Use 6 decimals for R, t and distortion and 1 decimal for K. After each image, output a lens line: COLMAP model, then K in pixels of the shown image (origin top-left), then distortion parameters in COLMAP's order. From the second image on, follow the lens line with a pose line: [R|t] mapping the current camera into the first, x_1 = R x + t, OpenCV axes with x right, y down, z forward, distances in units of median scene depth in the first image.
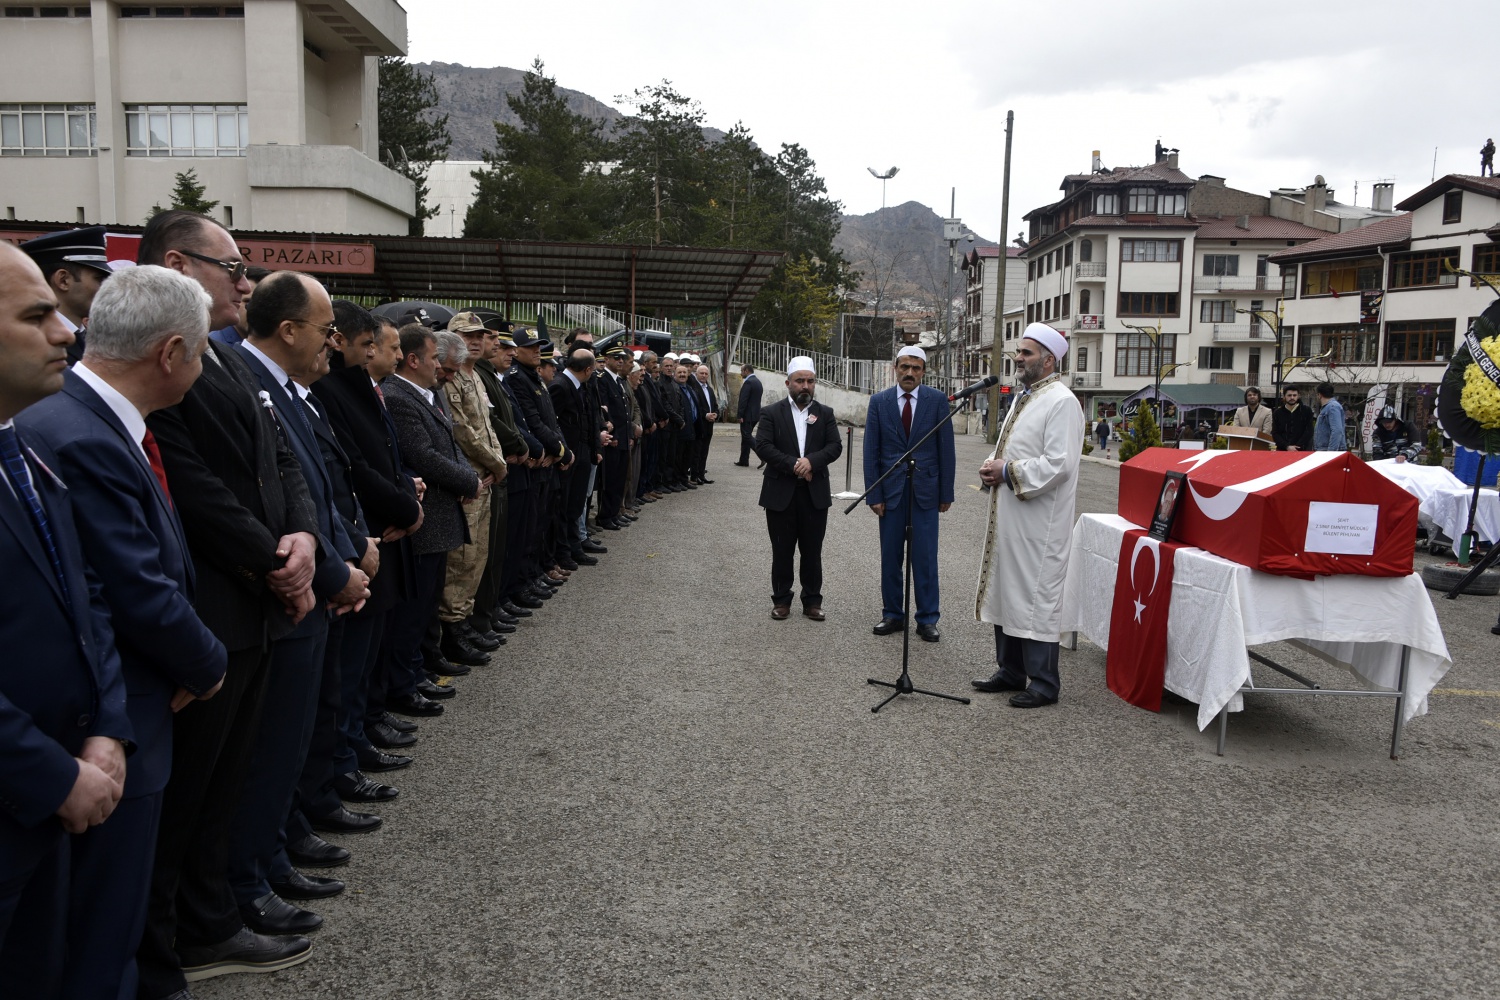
lens RADIAL K [[1170.0, 0, 737.1], [0, 1170.0, 490.4], [0, 0, 1]] dist [-0.039231, -0.004197]
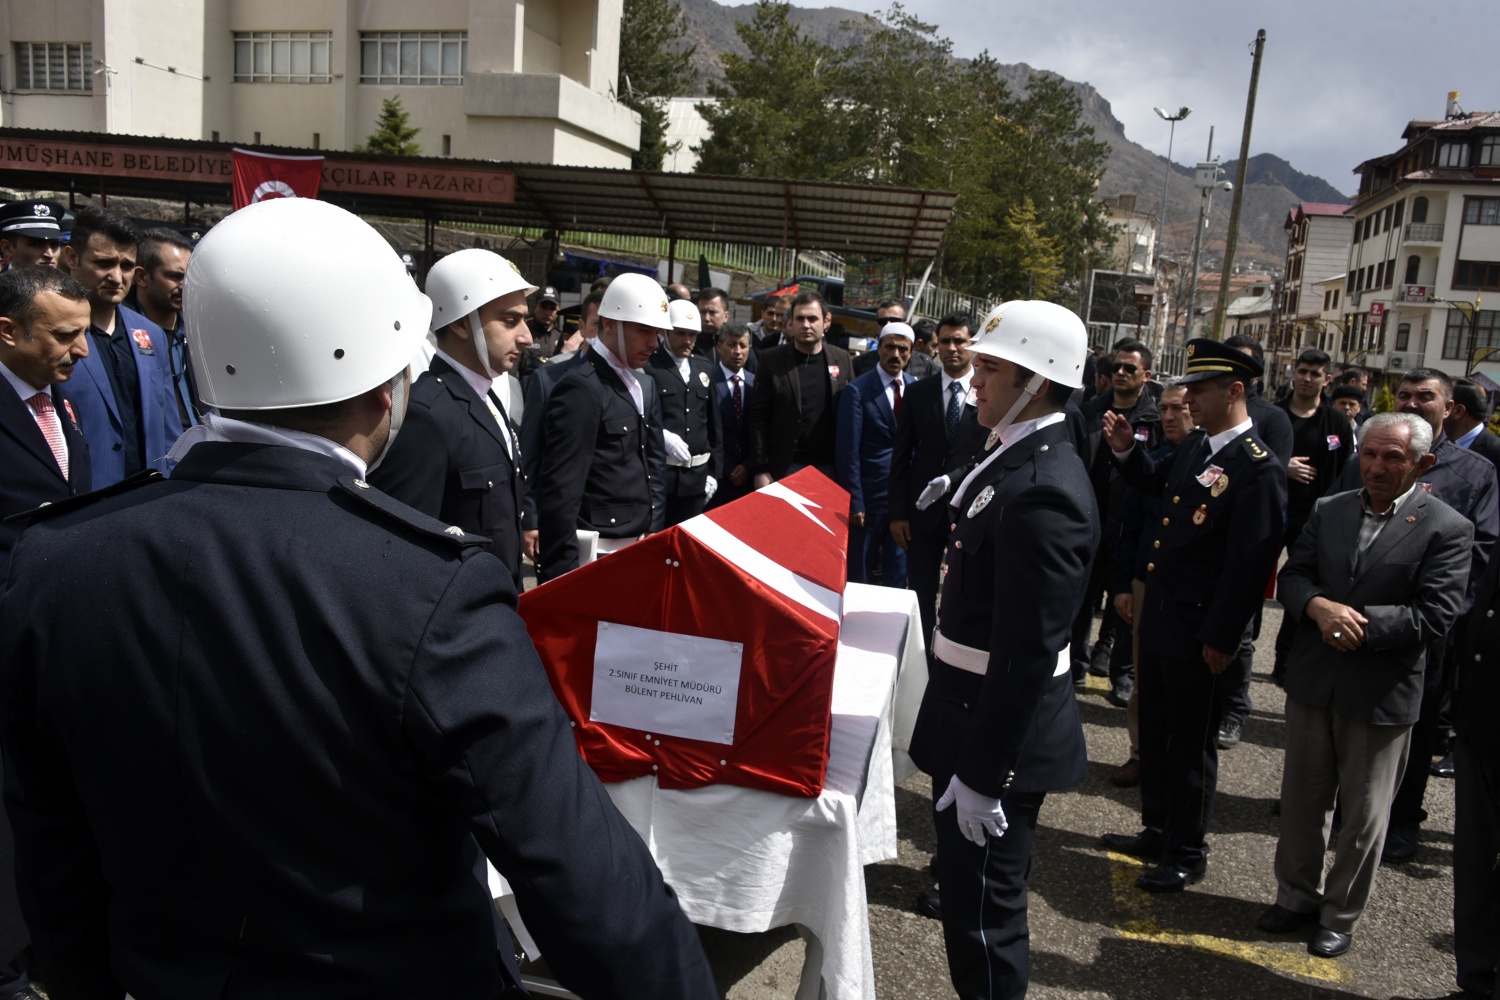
lens RADIAL K [[1170.0, 0, 750.2], [0, 1170.0, 492.6], [0, 0, 1]] dist [-0.039231, -0.004197]
pose [[0.961434, 0.090536, -0.259709, 0.070878], [-0.078964, 0.995377, 0.054669, -0.008000], [0.263458, -0.032053, 0.964138, 0.056211]]
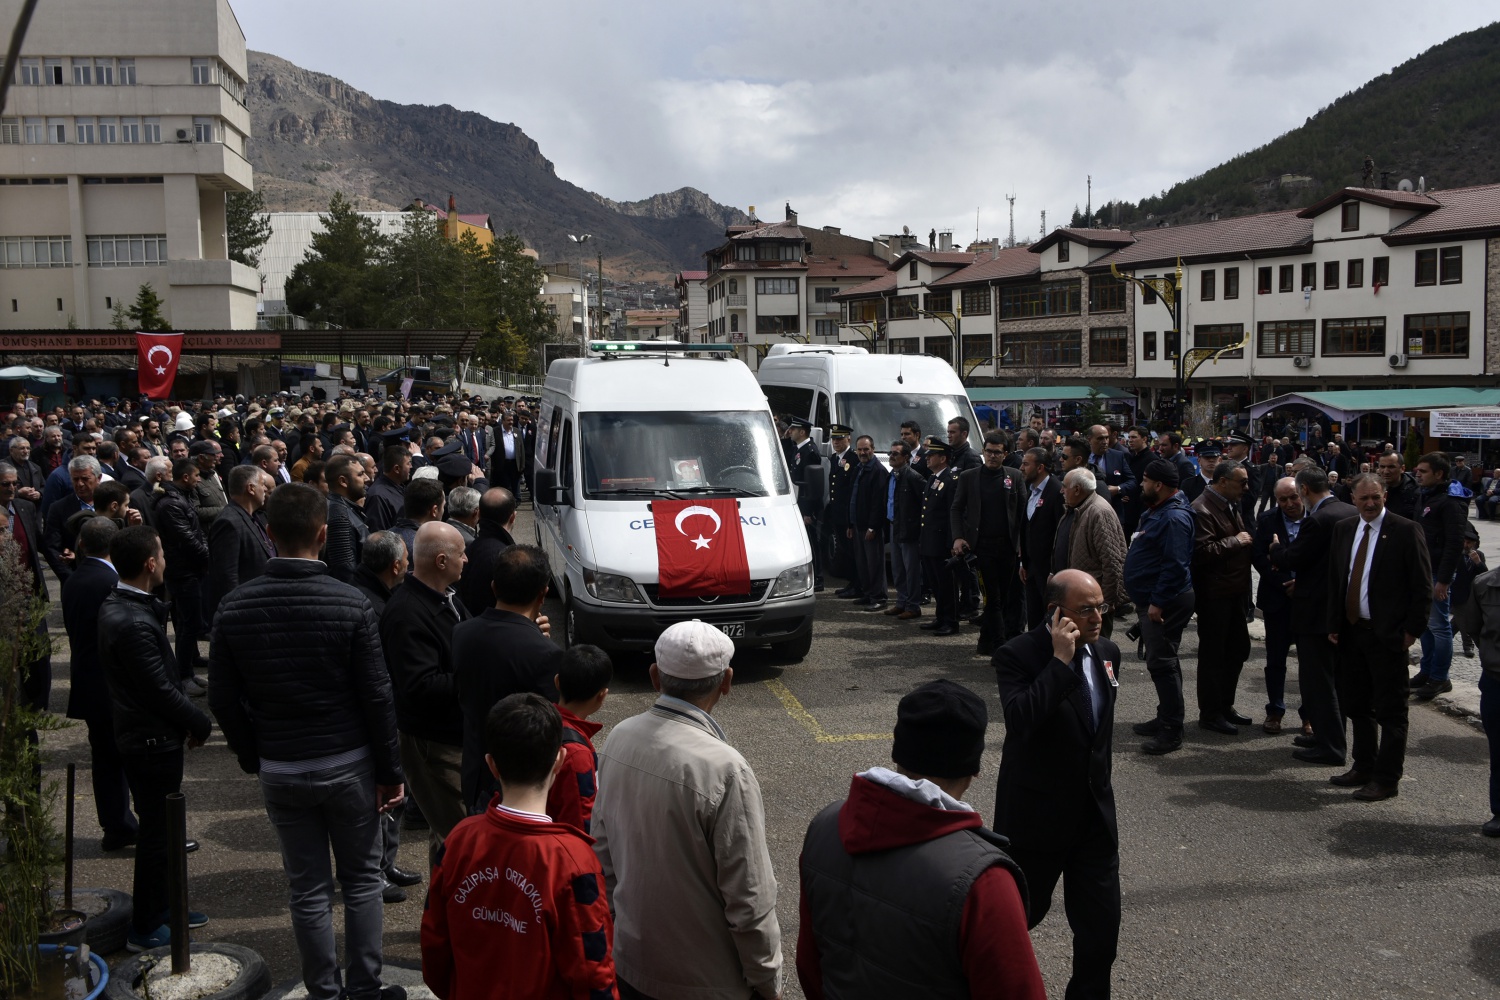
lens RADIAL K [[1524.3, 0, 743.0], [0, 1524.3, 498.7], [0, 0, 1]] dist [-0.001934, 0.000000]
pose [[0.990341, -0.042569, 0.131957, 0.063446], [0.043783, 0.999021, -0.006312, 0.063332], [-0.131559, 0.012029, 0.991235, -0.856340]]
